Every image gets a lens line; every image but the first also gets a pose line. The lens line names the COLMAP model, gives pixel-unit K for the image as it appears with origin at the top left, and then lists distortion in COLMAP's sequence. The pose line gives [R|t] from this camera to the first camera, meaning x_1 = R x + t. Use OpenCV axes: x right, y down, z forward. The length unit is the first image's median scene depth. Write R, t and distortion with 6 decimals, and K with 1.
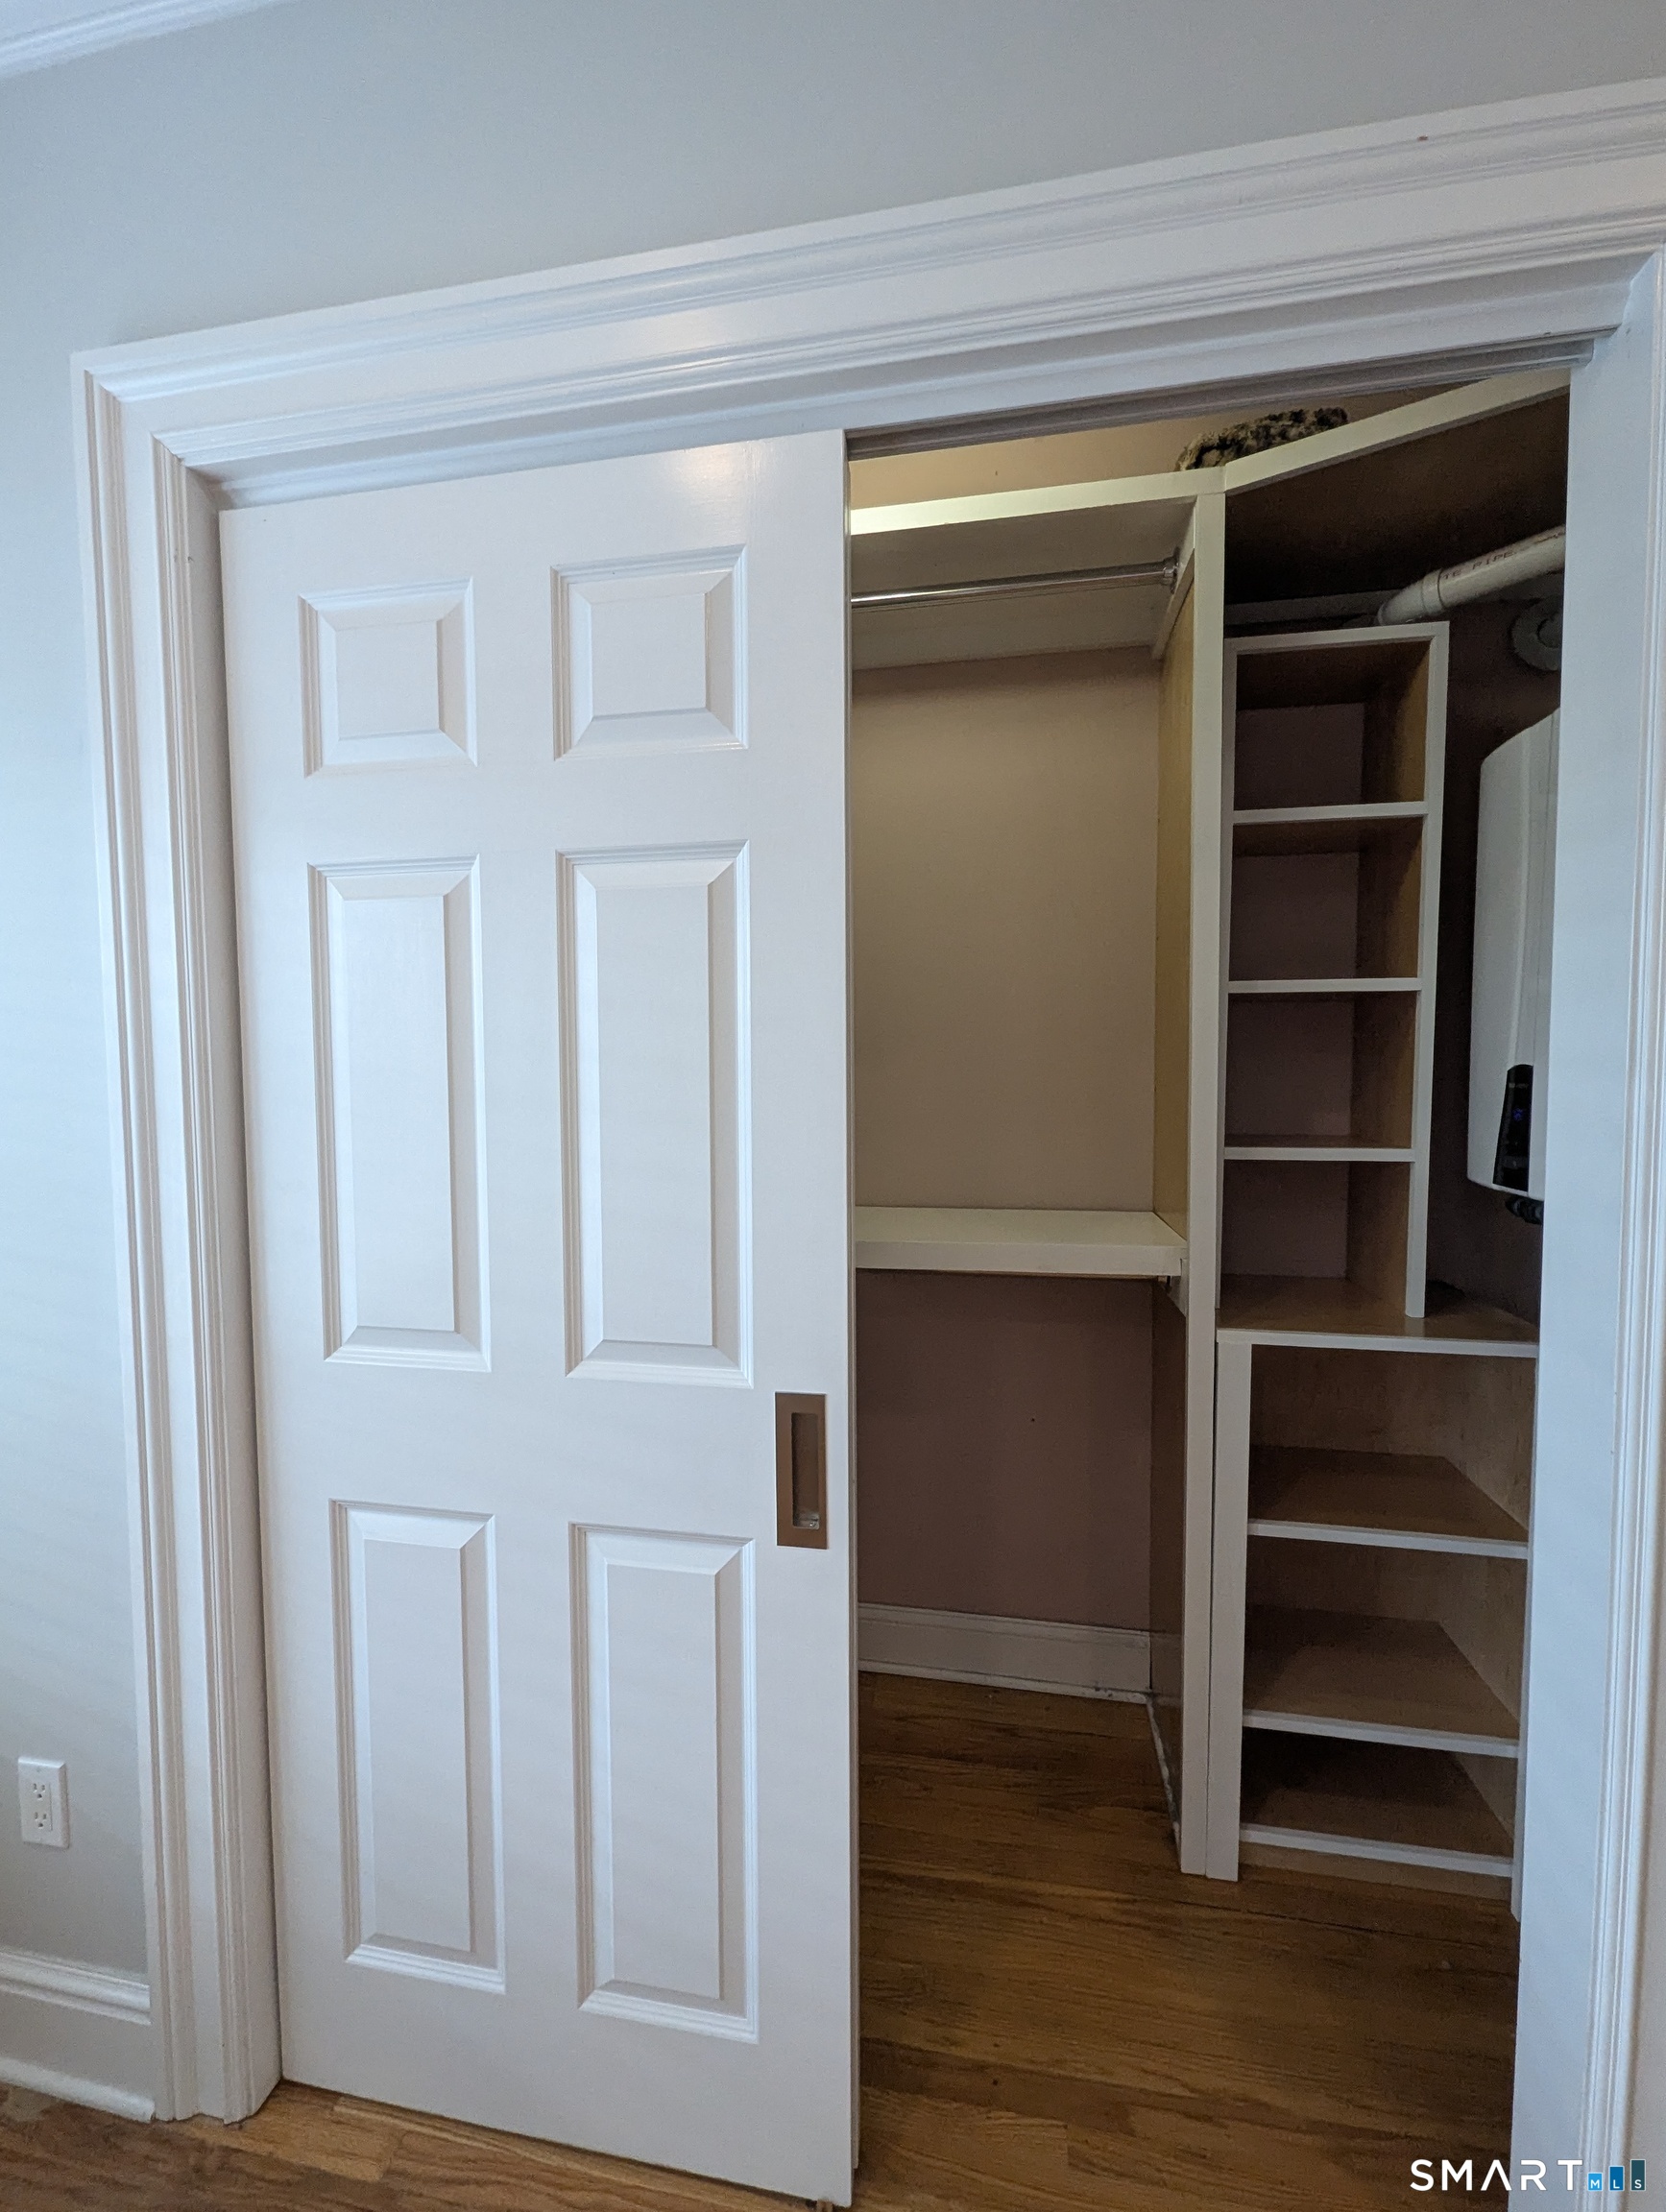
lens RADIAL K [[918.7, 0, 824.1], [0, 918.7, 1114.3], [0, 0, 1]] dist [0.006850, -0.004382]
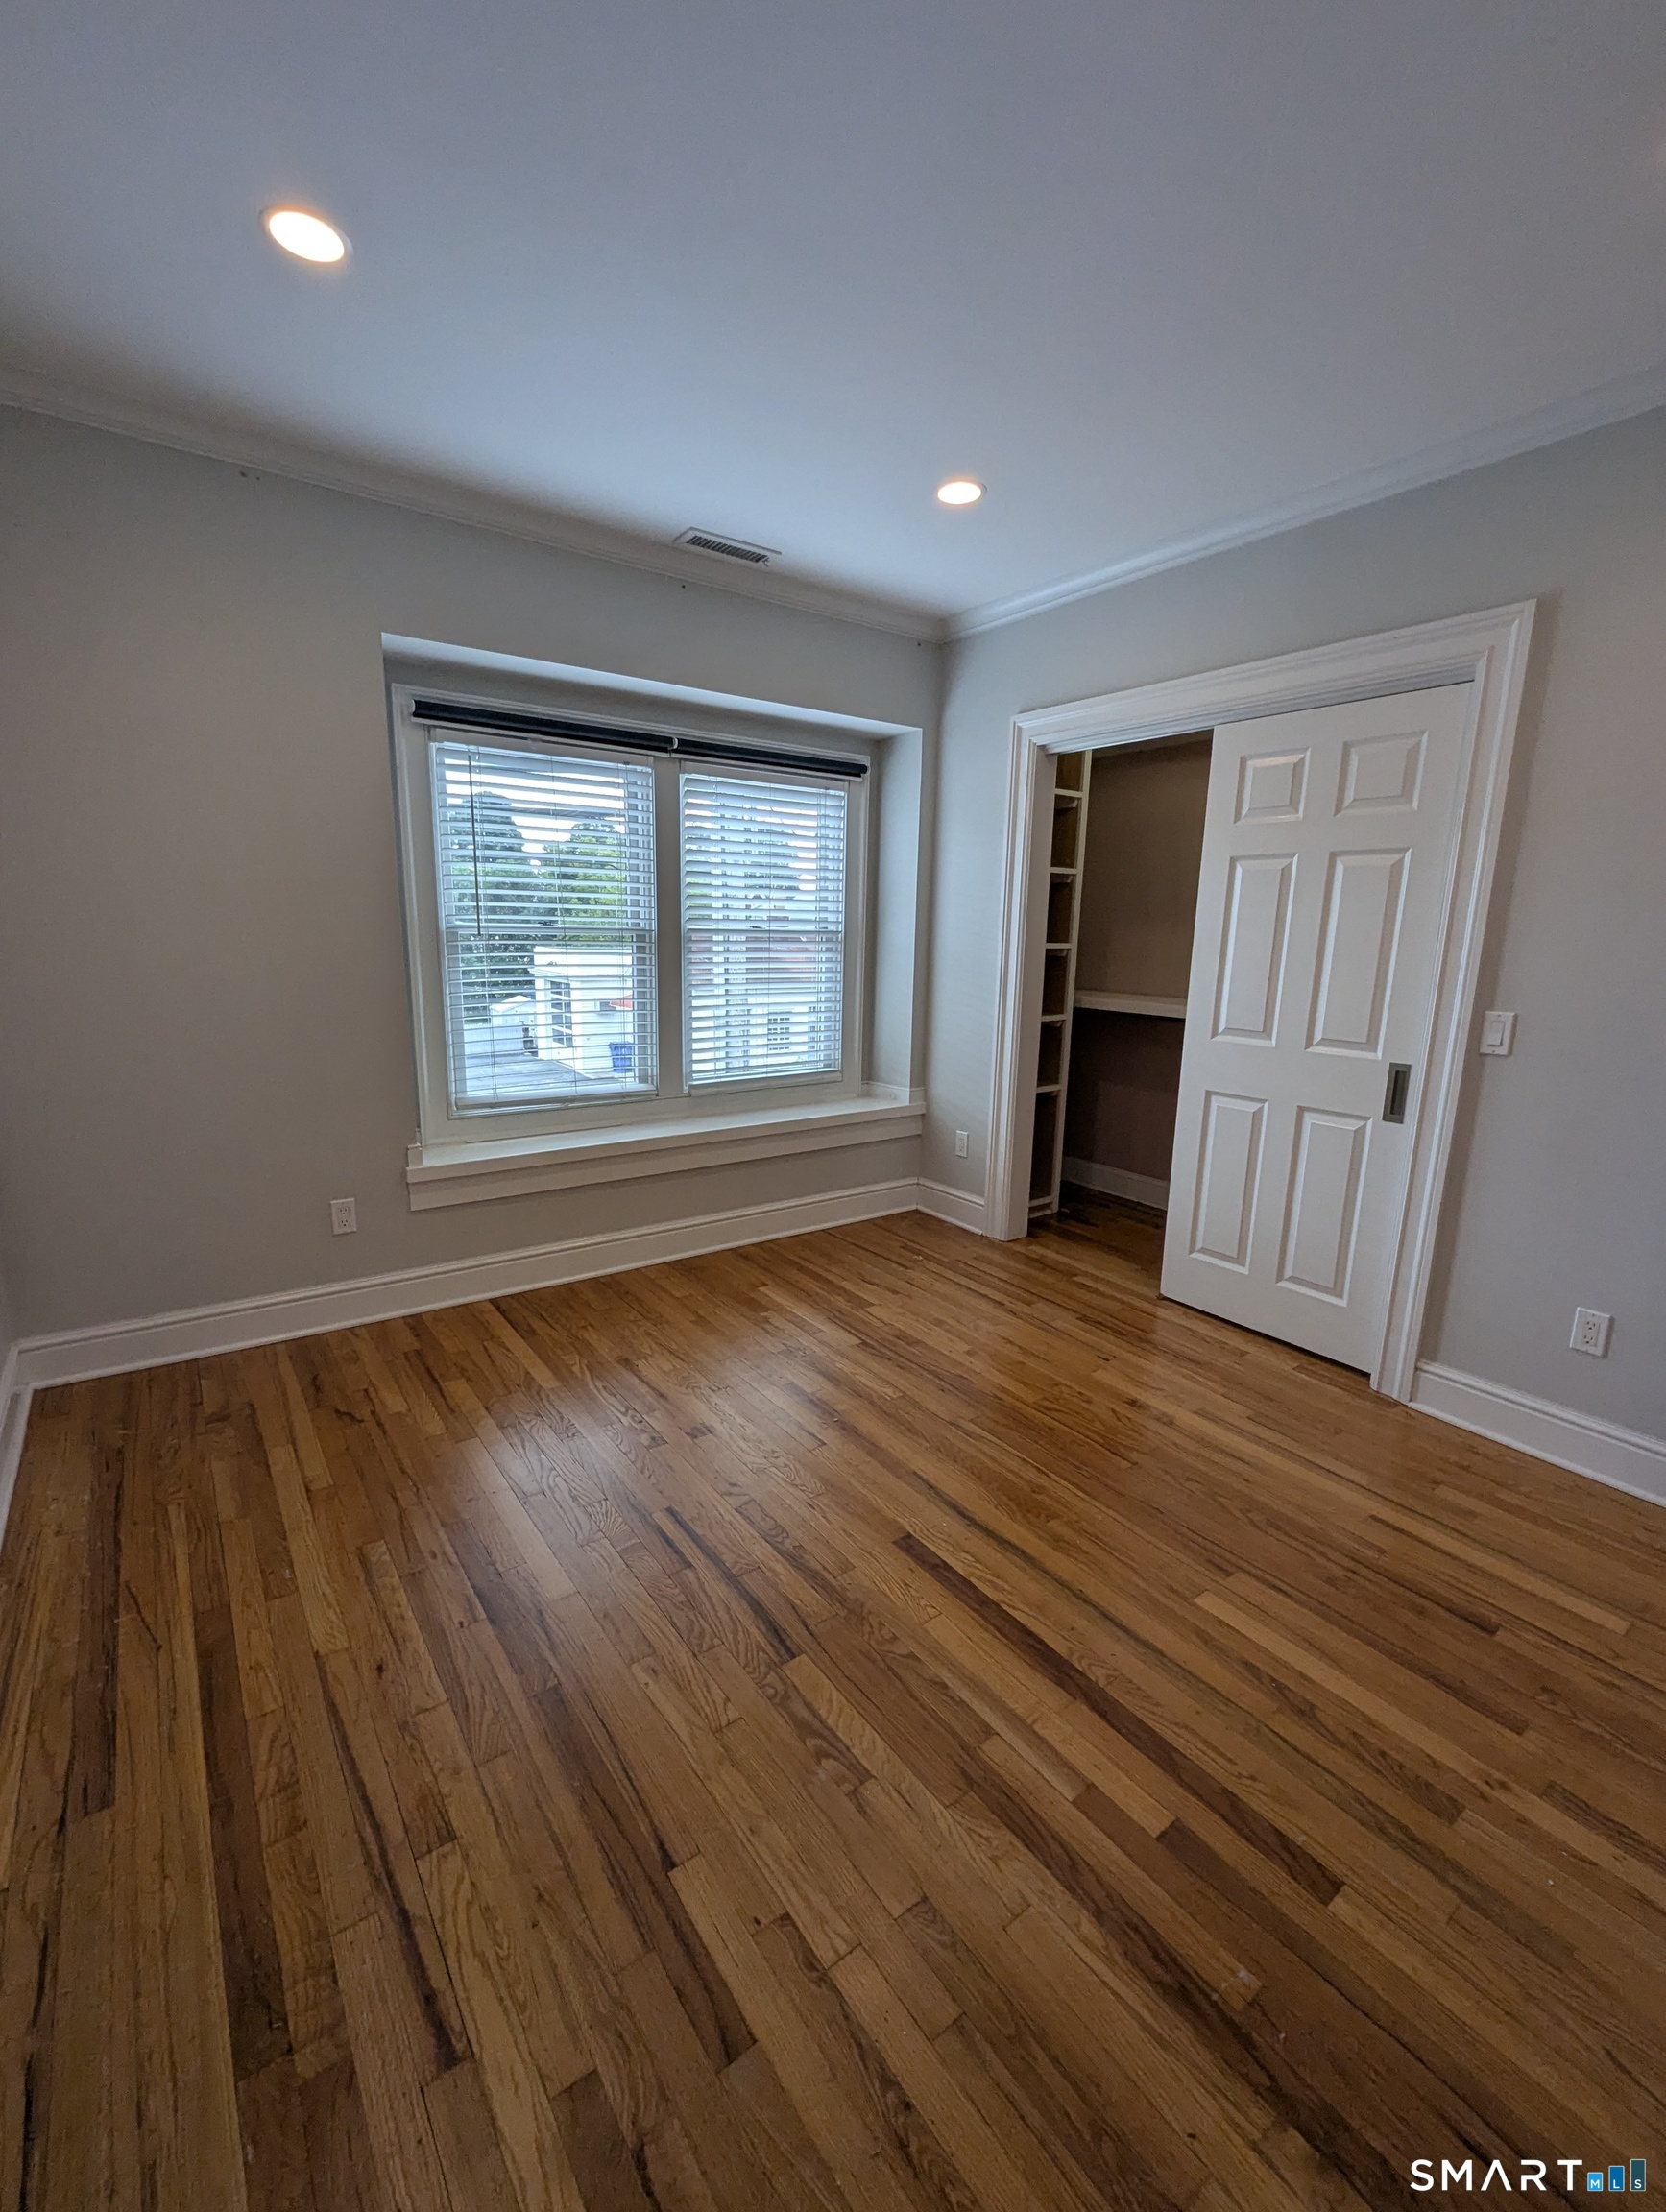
lens RADIAL K [[921.1, 0, 822.3], [0, 921.1, 1111.7], [0, 0, 1]] dist [0.002783, -0.001484]
pose [[0.727454, 0.157540, -0.667826, 1.113024], [-0.059121, 0.984057, 0.167739, 0.086919], [0.683604, -0.082540, 0.725171, -1.944028]]
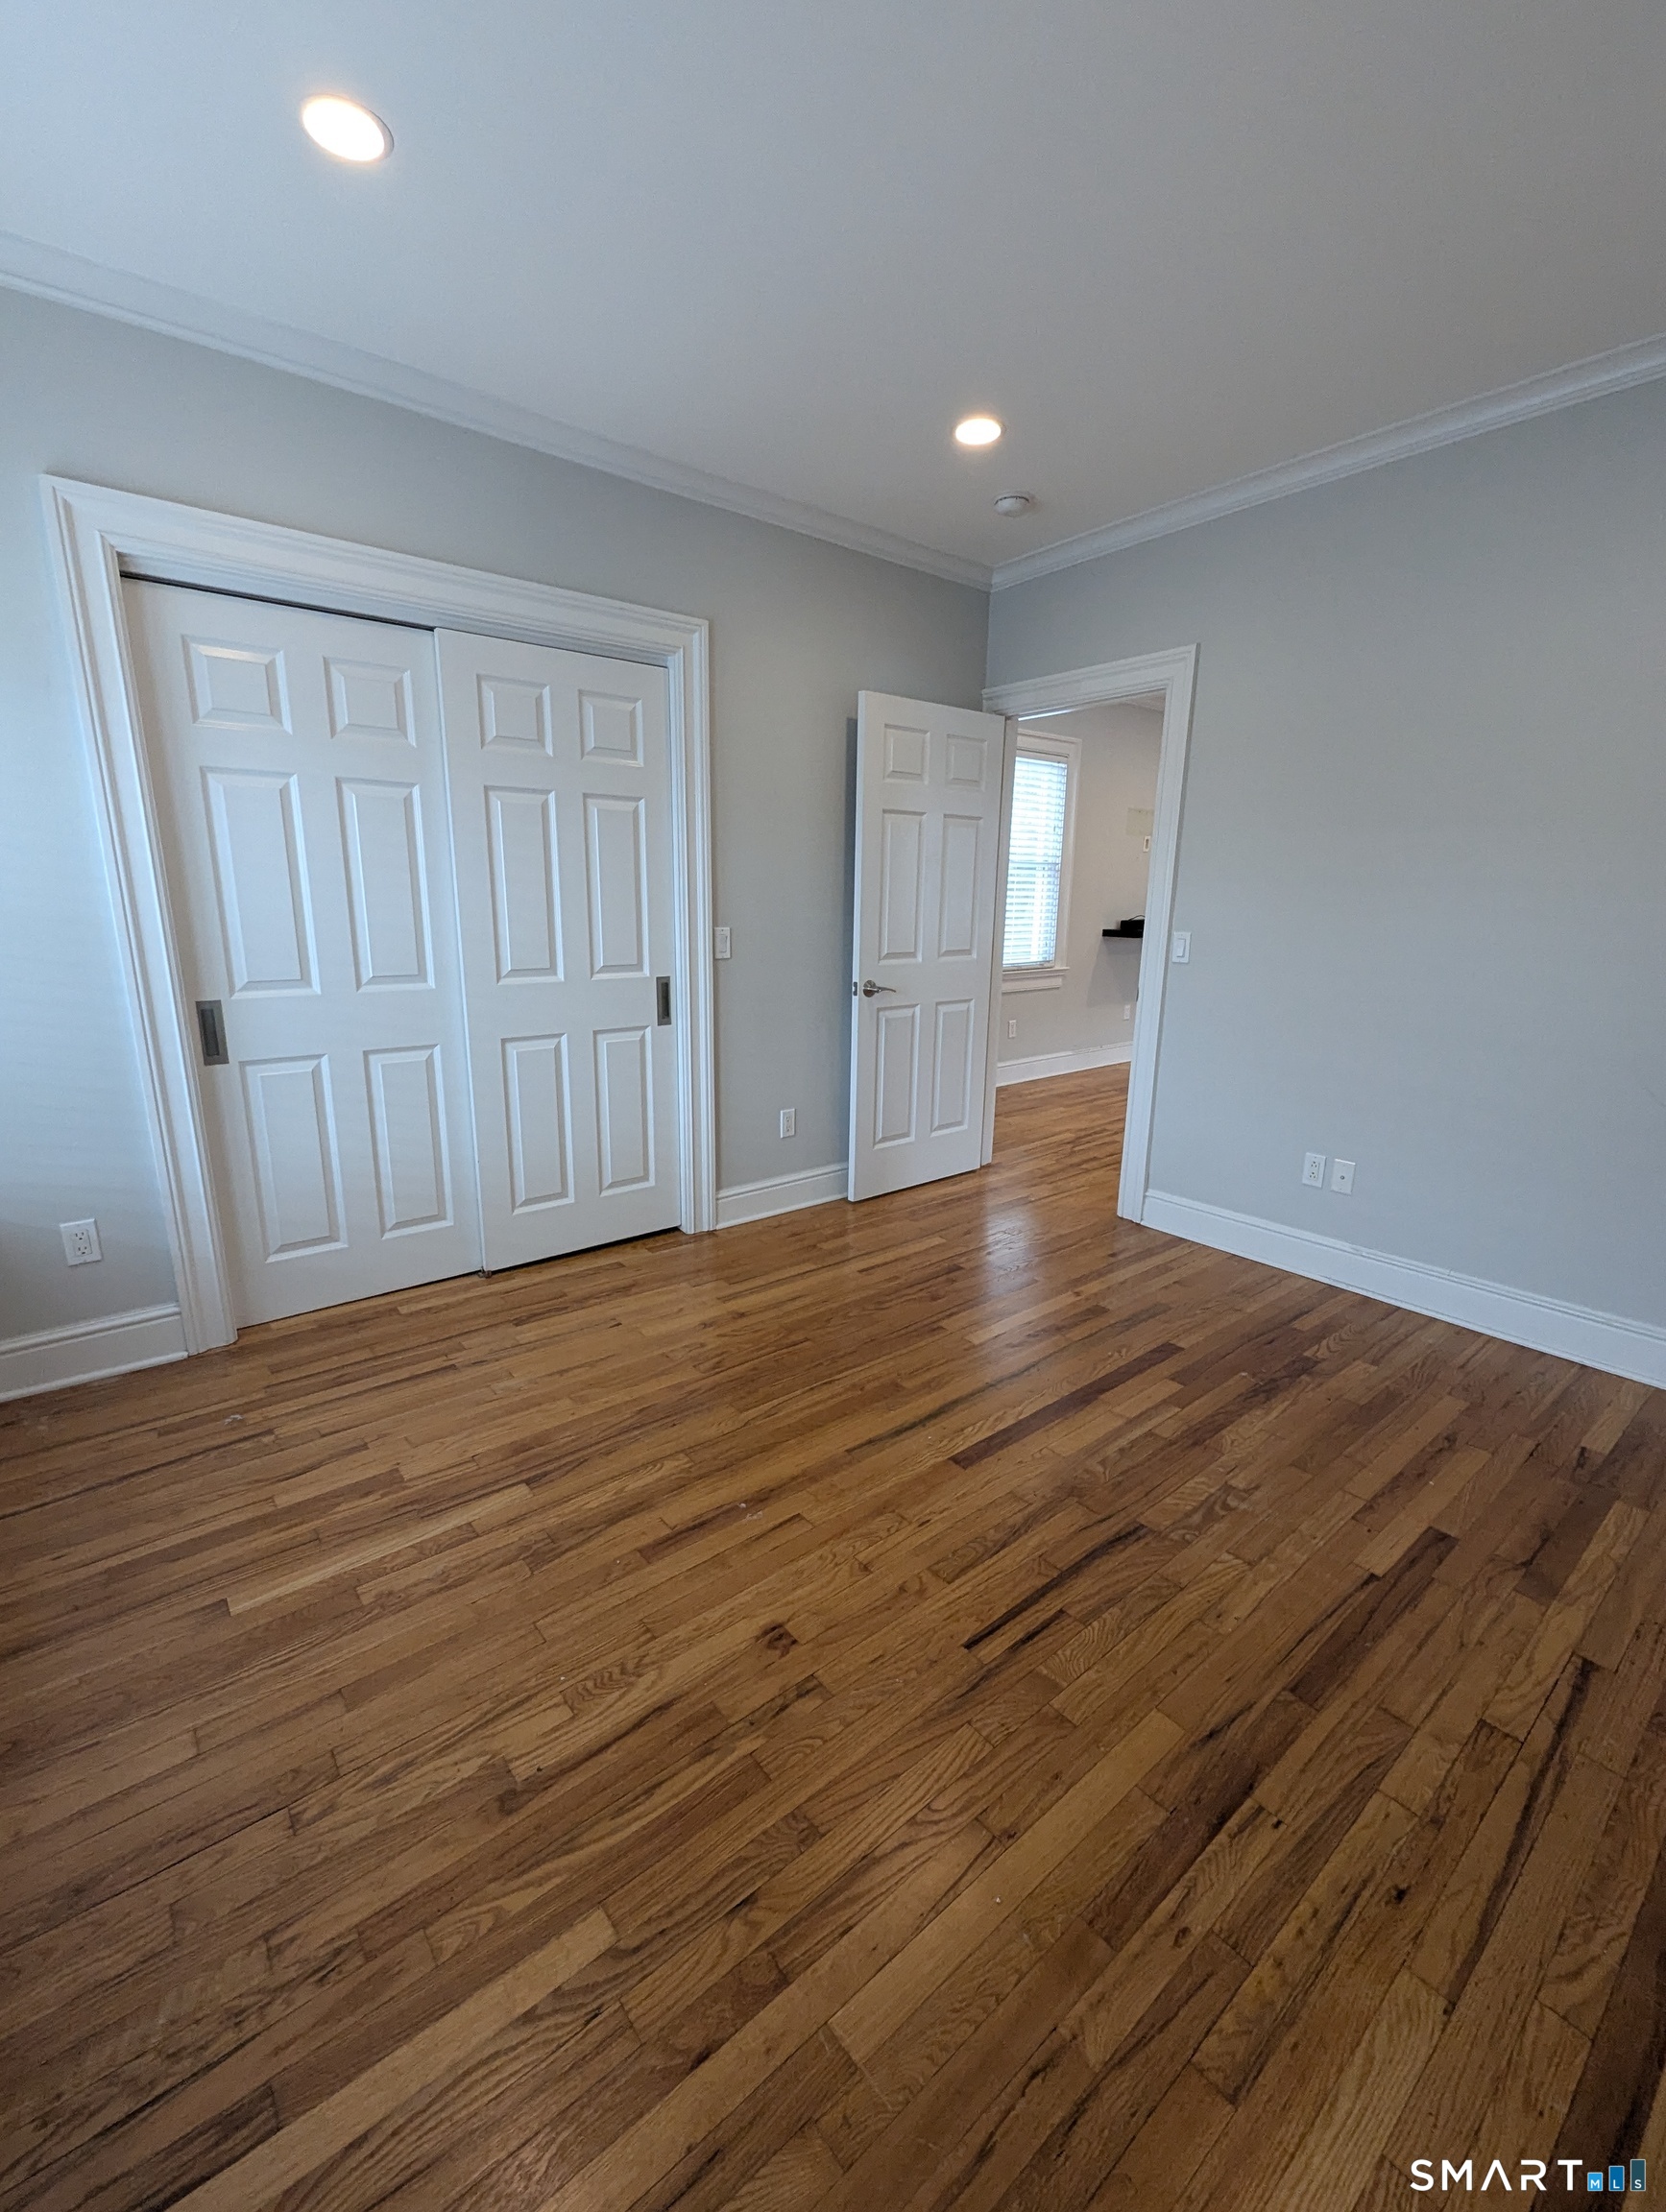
lens RADIAL K [[918.7, 0, 824.1], [0, 918.7, 1114.3], [0, 0, 1]] dist [0.006850, -0.004382]
pose [[0.647399, -0.166418, 0.743761, -1.305035], [0.018182, 0.978964, 0.203219, 0.117287], [-0.761935, -0.118041, 0.636806, -1.502725]]
